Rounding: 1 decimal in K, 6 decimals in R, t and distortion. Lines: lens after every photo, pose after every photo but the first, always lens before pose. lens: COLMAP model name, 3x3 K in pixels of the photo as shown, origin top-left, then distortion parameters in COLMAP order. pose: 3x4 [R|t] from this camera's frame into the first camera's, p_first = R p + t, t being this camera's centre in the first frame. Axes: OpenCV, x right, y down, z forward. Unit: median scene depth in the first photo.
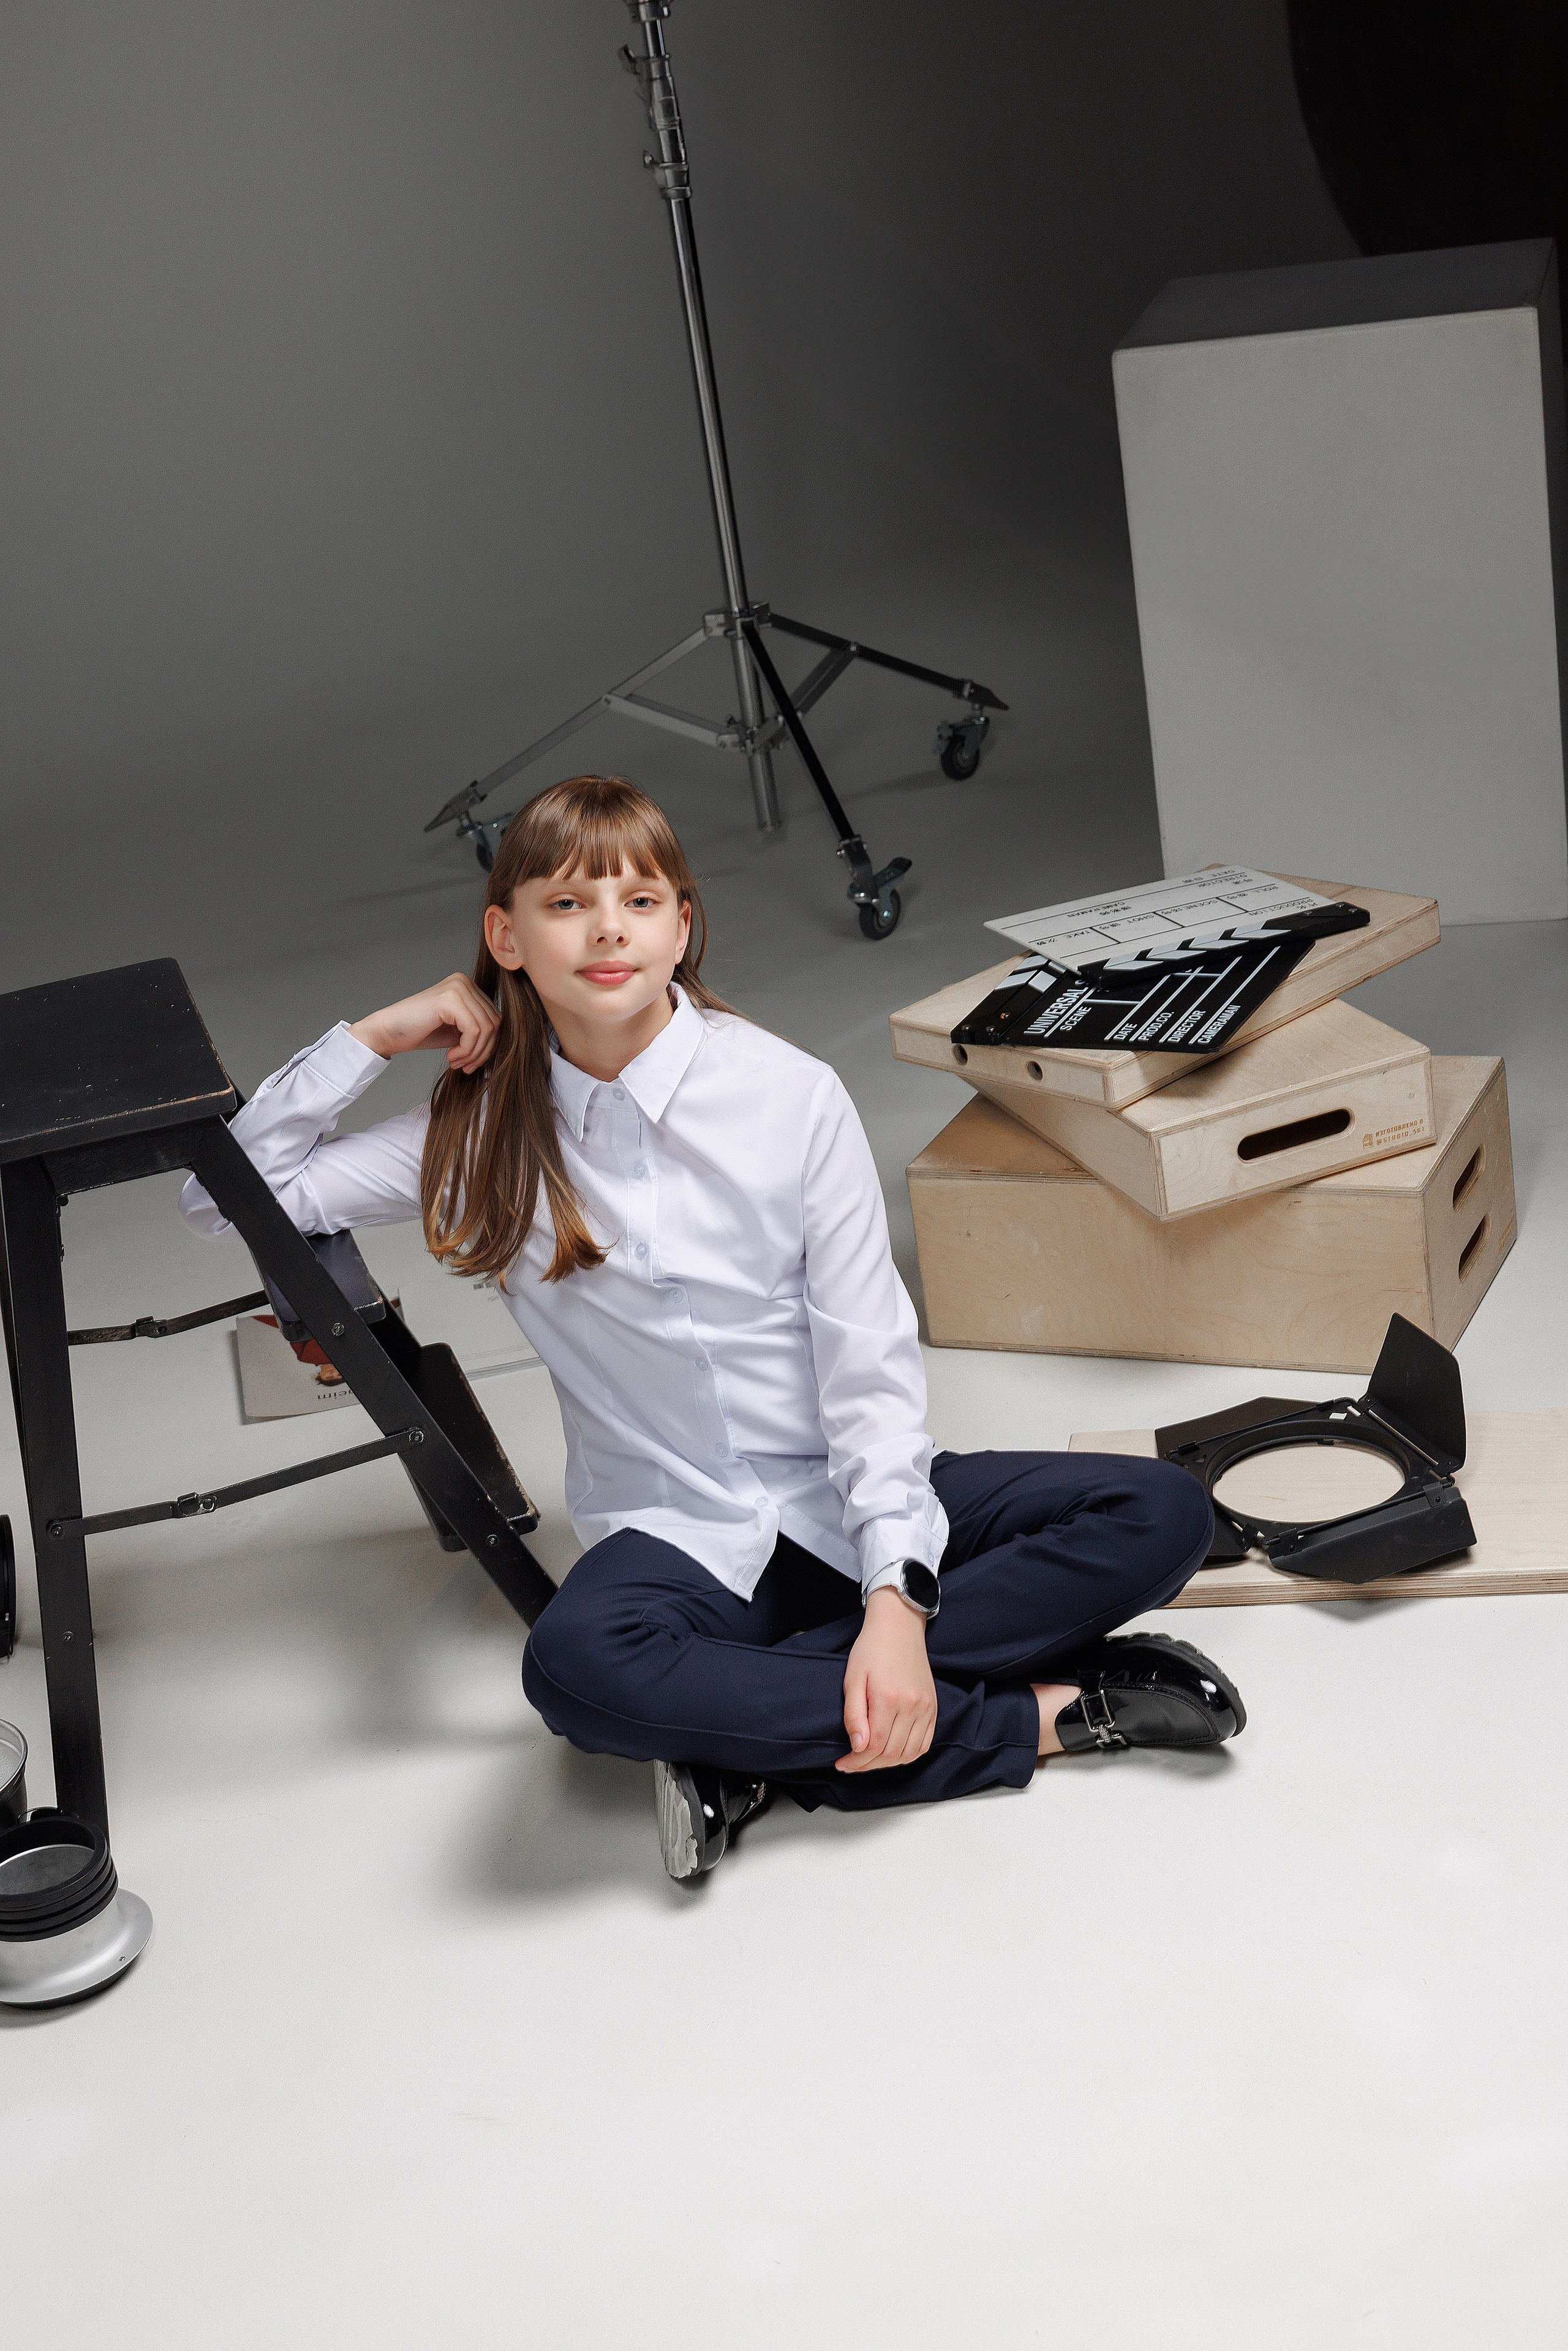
lens RADIAL K [[3455.6, 0, 784.0], [0, 3455.6, 1175.5], [0, 0, 1]] dist [0.030415, 0.044298]
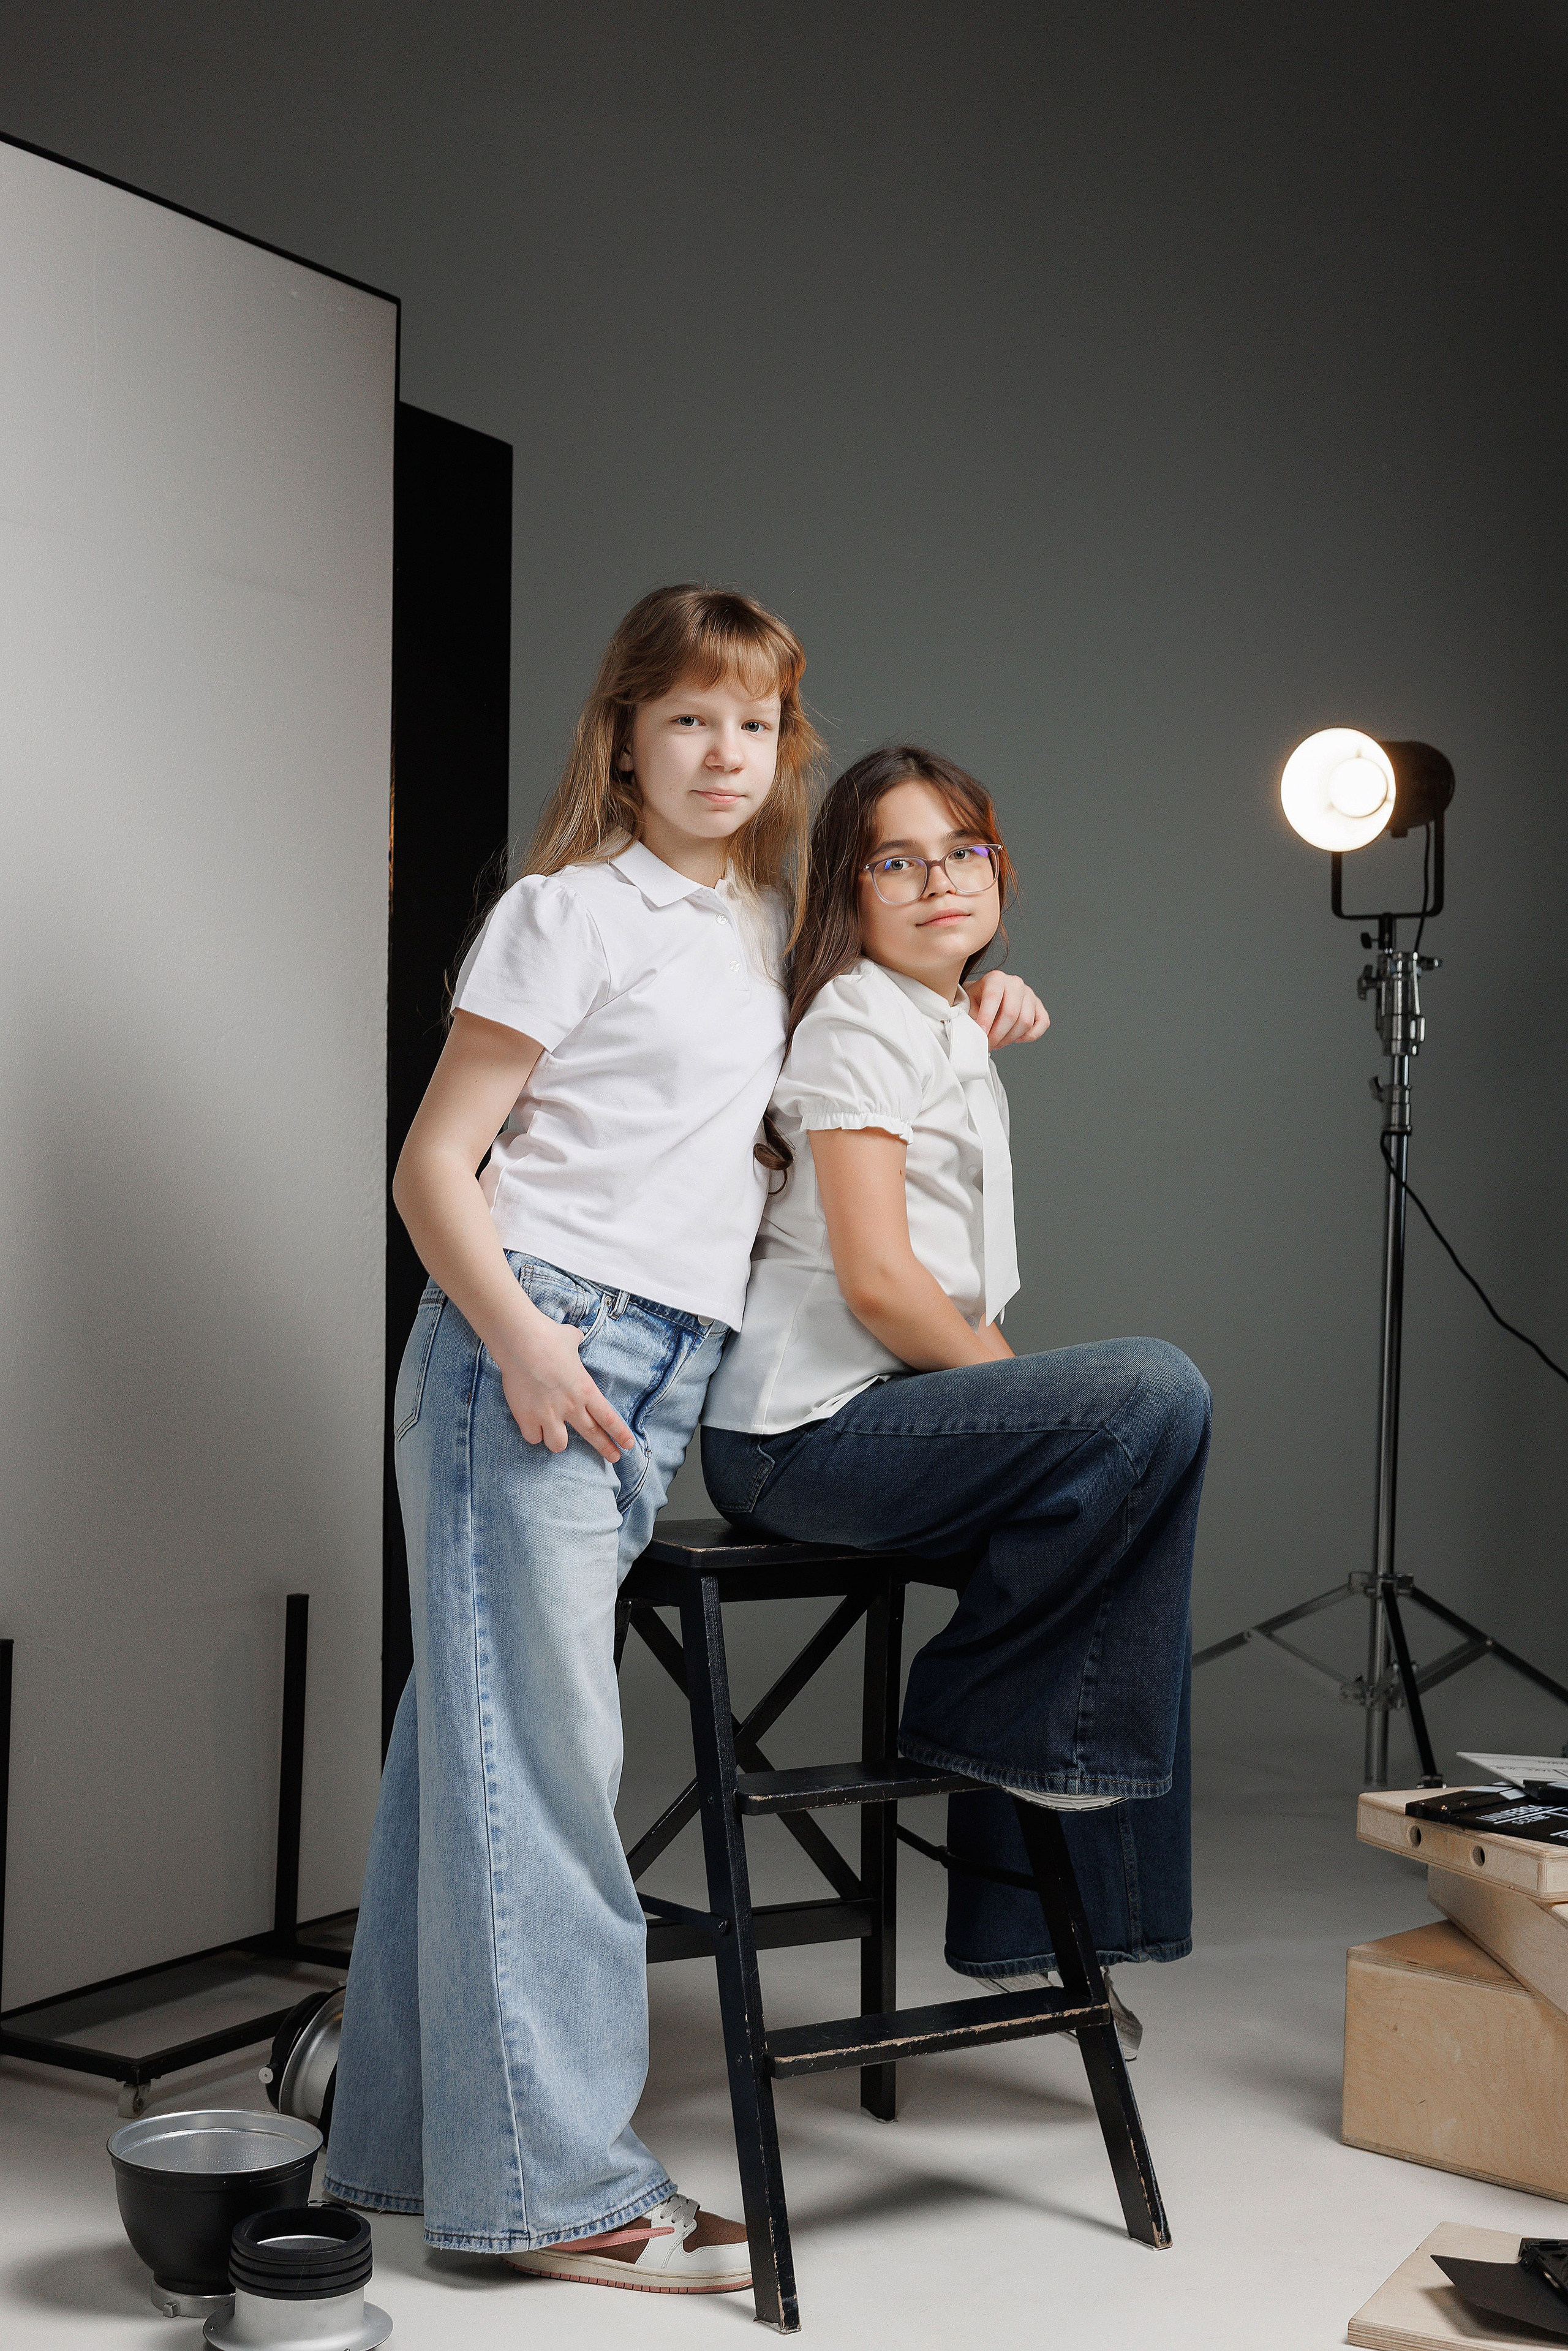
lens RADIAL K [[3129.9, 0, 784.0], [0, 3129.9, 1175.5], [0, 0, 1]] dist [0.014022, -0.000876]
pose [[0.940190, 0.171462, -0.294353, 0.114417], [-0.268620, 0.904558, -0.331087, 0.145653], [0.209491, 0.390354, 0.896514, 0.045383]]
